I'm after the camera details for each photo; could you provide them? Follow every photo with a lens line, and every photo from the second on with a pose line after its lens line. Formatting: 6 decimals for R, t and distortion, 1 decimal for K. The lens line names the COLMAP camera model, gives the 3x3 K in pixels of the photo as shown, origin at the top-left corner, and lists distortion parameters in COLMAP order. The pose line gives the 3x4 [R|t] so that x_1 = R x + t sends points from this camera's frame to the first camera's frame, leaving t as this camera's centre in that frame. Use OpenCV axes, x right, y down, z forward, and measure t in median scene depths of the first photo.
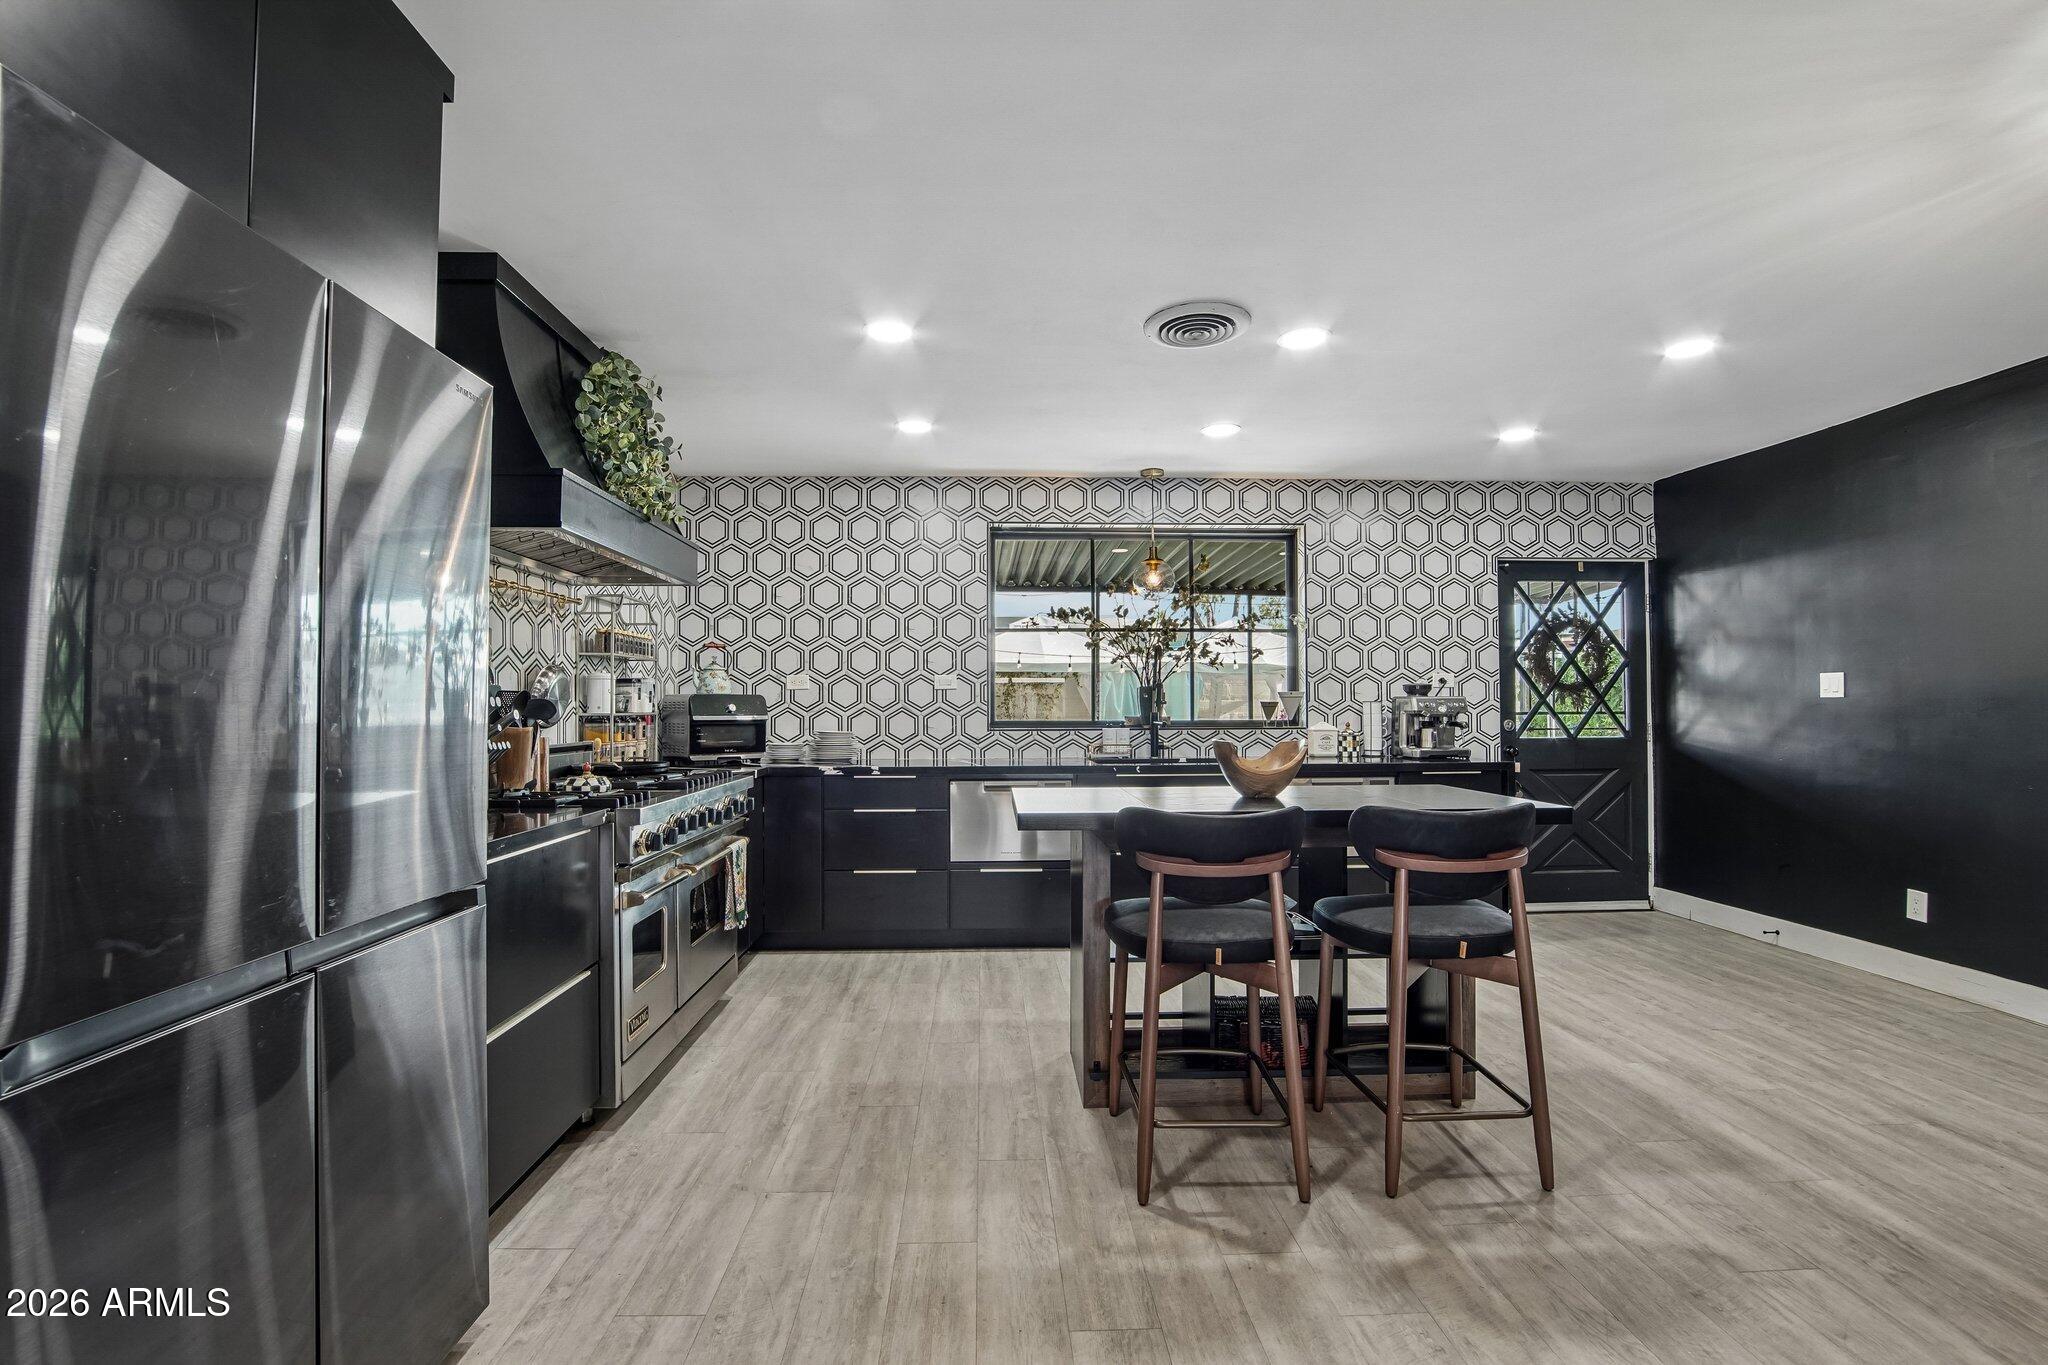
lens RADIAL K [[919.5, 0, 1018.0], [0, 919.5, 688.4], [0, 0, 1]] dist [-0.028027, 0.001204]
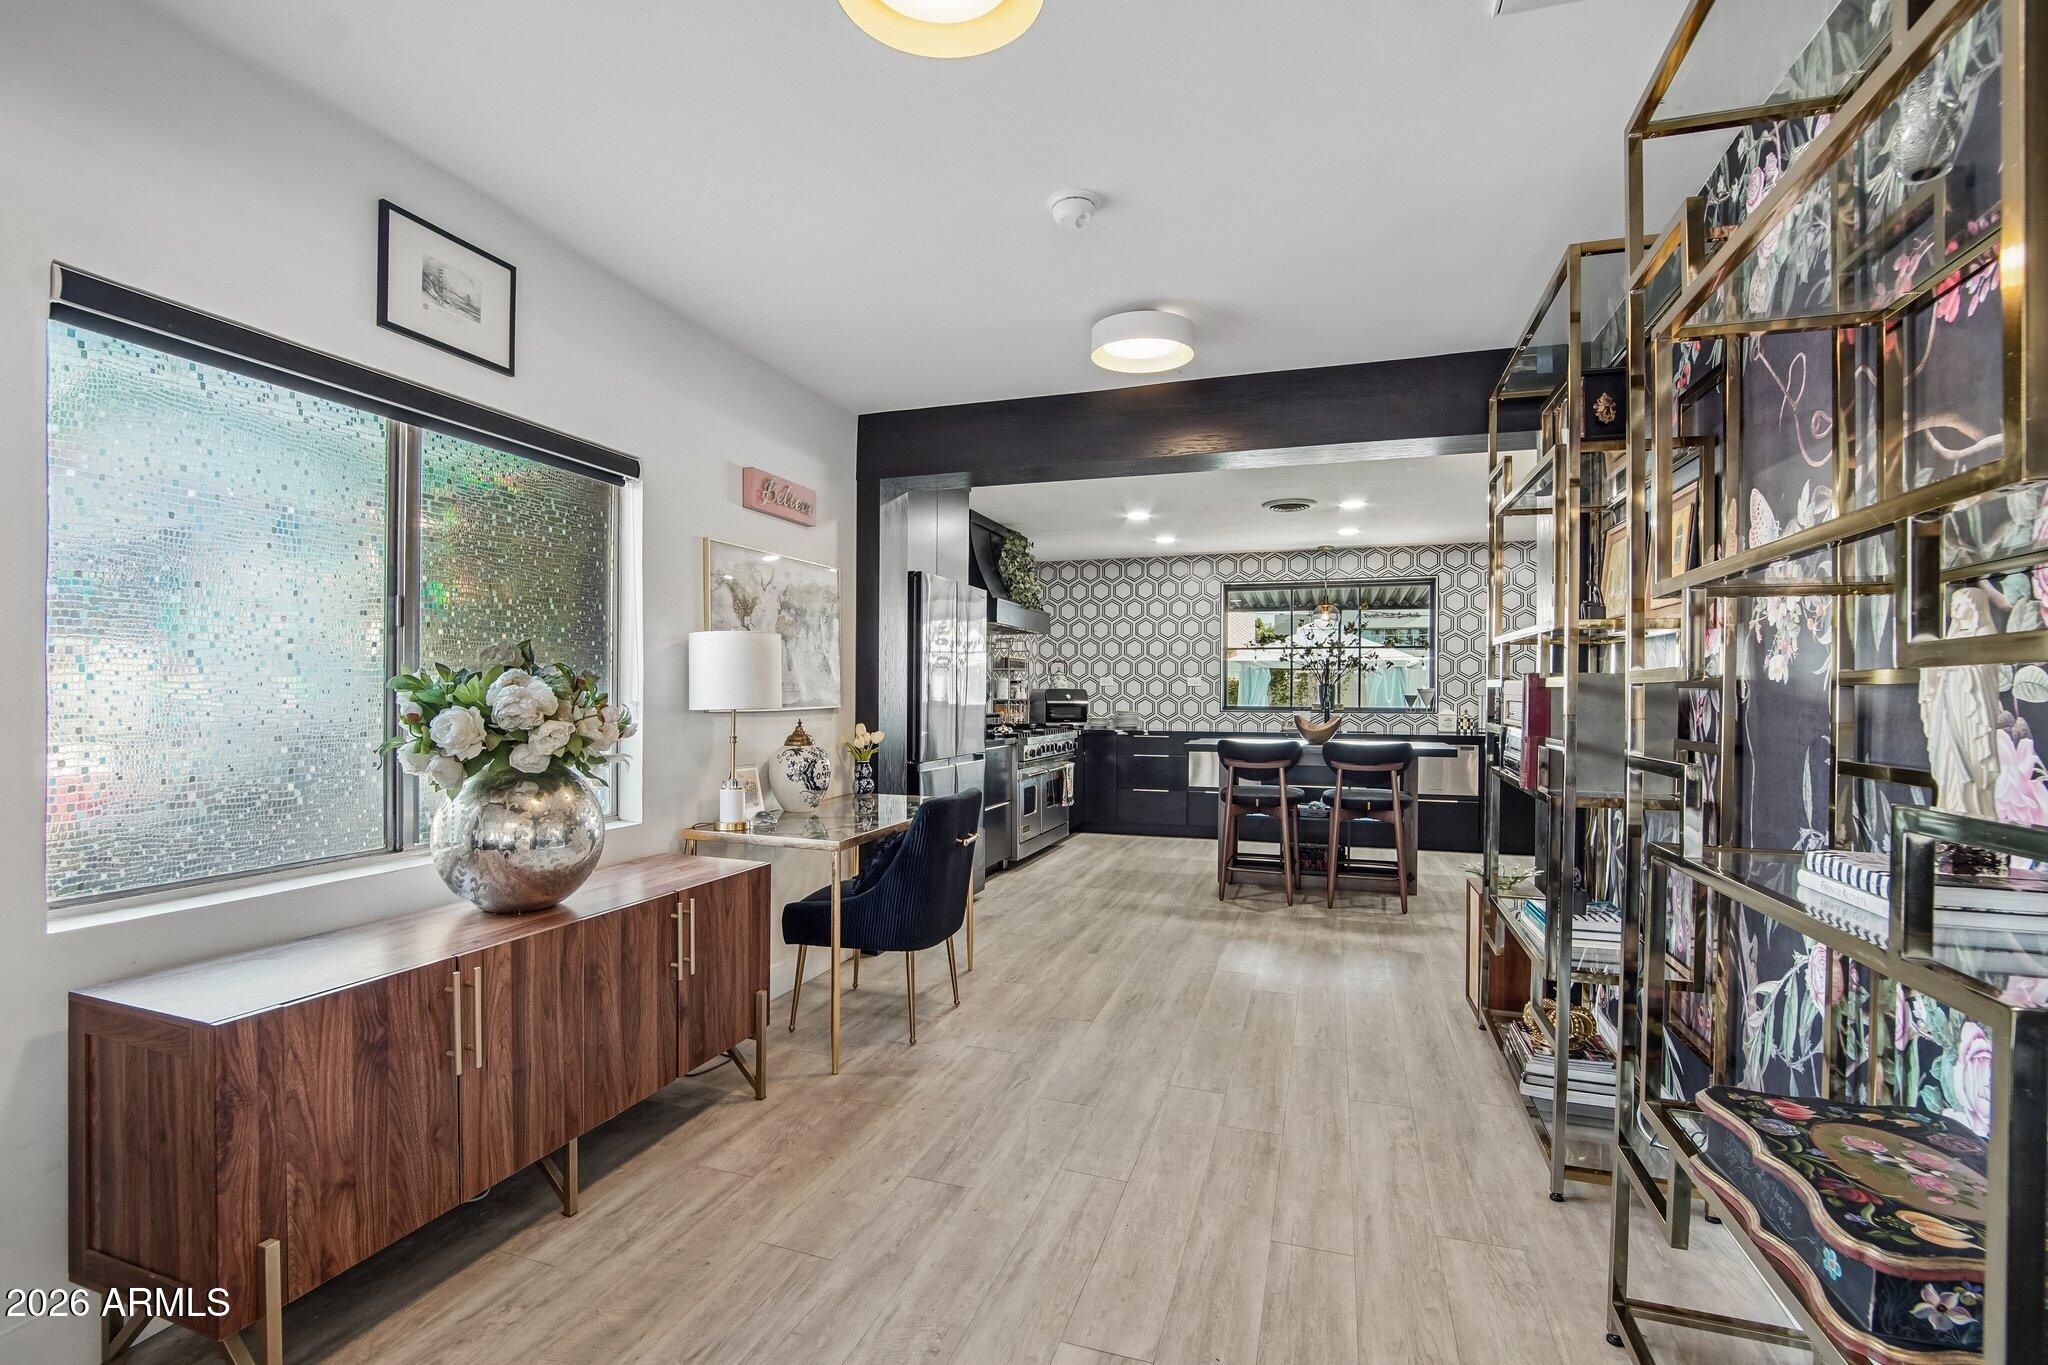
lens RADIAL K [[919.5, 0, 1010.8], [0, 919.5, 695.8], [0, 0, 1]] dist [-0.028027, 0.001204]
pose [[0.929742, 0.007512, -0.368136, 0.222500], [-0.000224, 0.999803, 0.019835, -0.014290], [0.368212, -0.018359, 0.929560, -0.645613]]
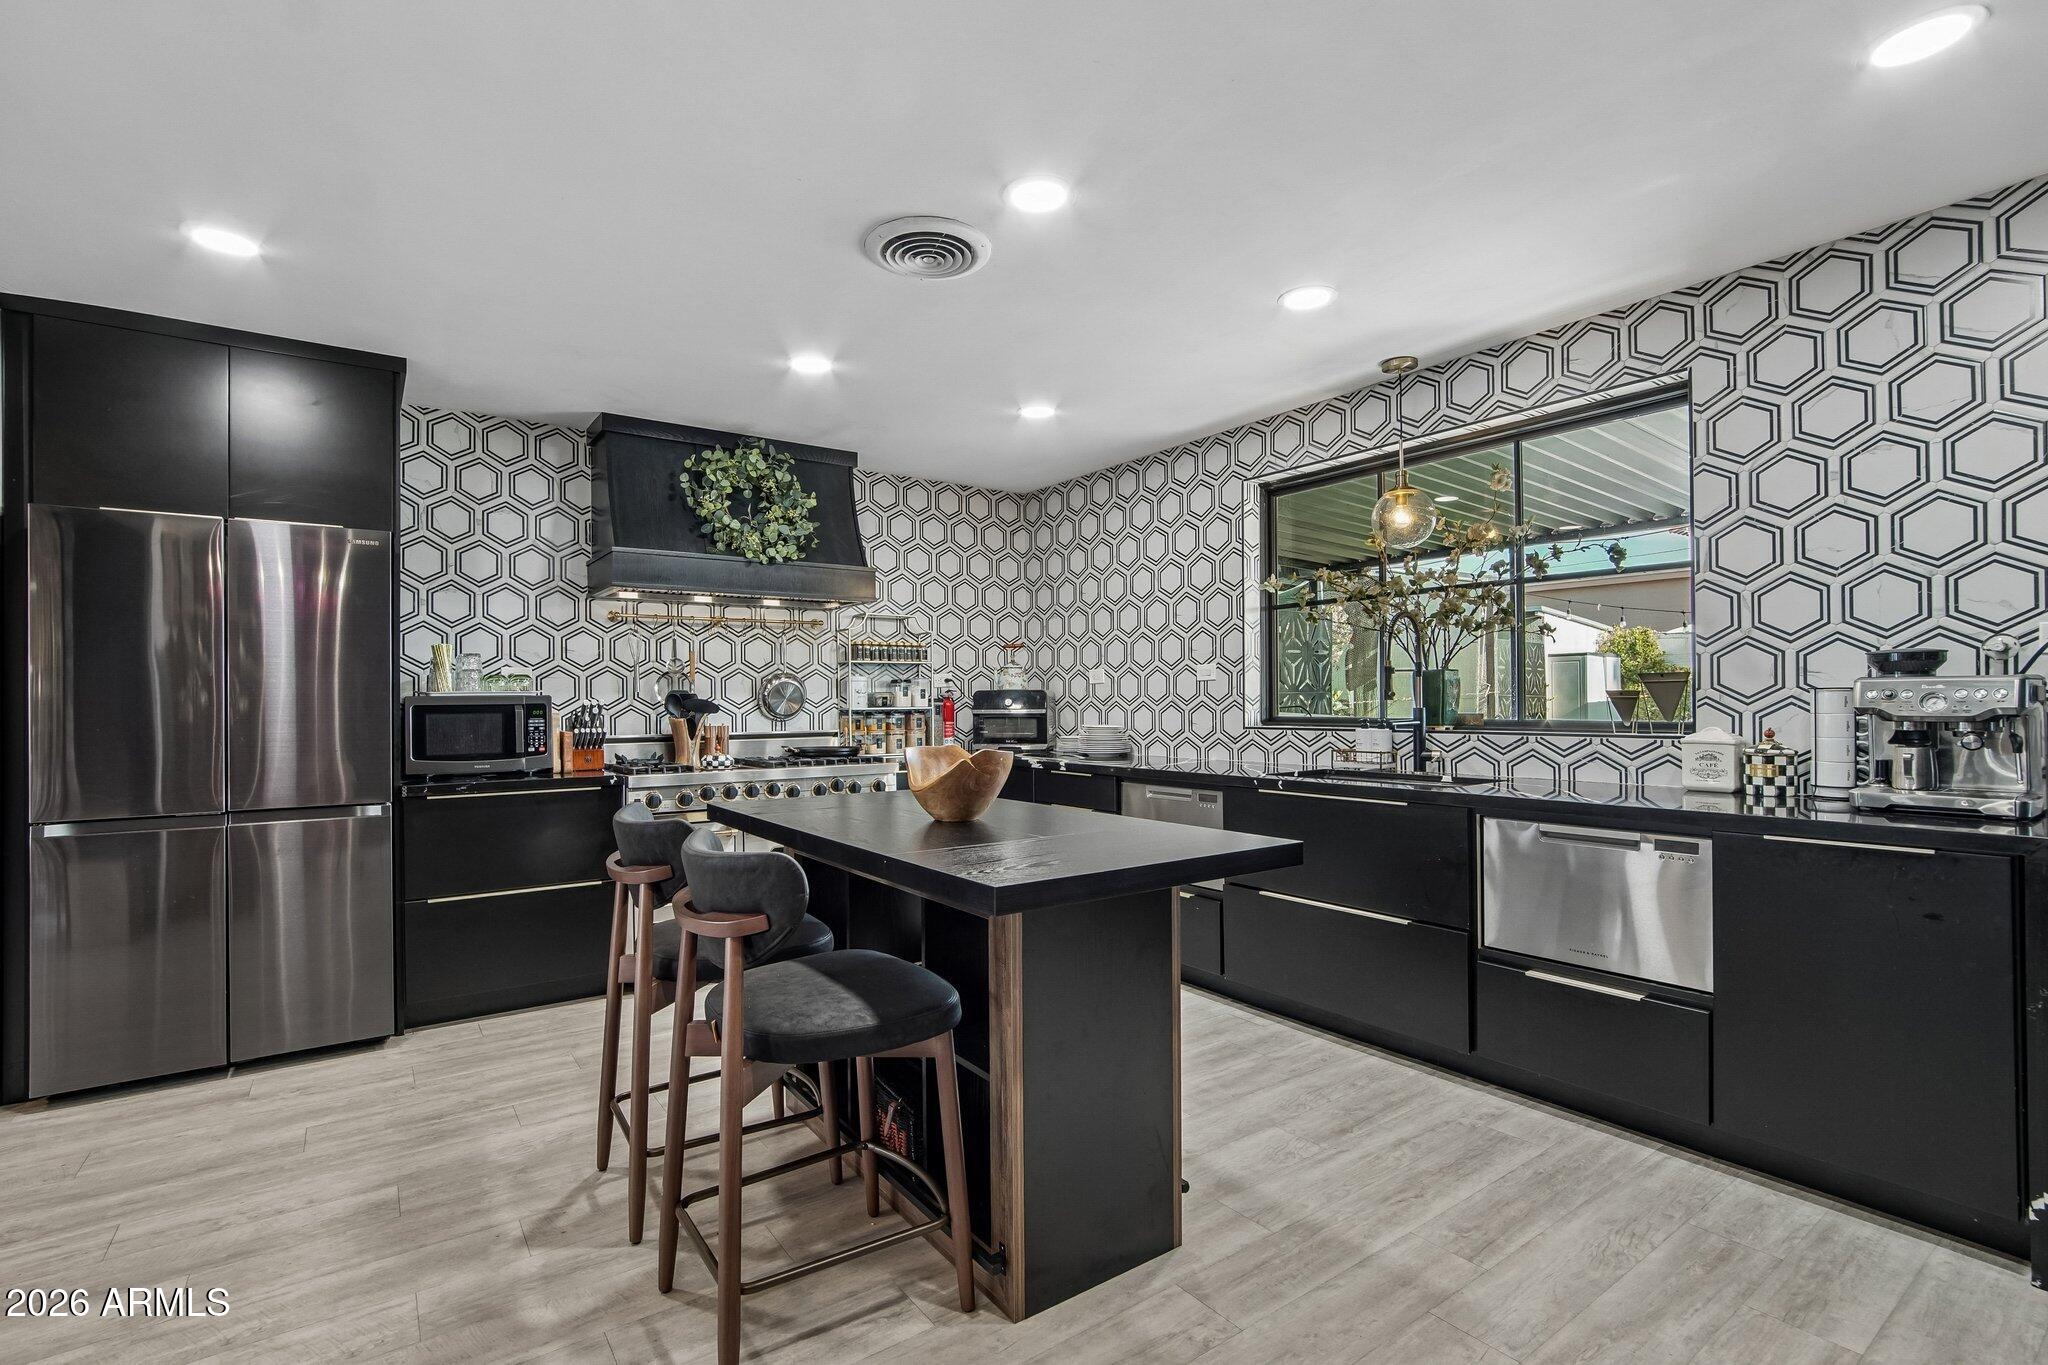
lens RADIAL K [[919.5, 0, 990.0], [0, 919.5, 707.6], [0, 0, 1]] dist [-0.028027, 0.001204]
pose [[0.544540, 0.004335, -0.838724, 0.555855], [0.024765, 0.999468, 0.021245, 0.003263], [0.838369, -0.032340, 0.544143, 0.353096]]
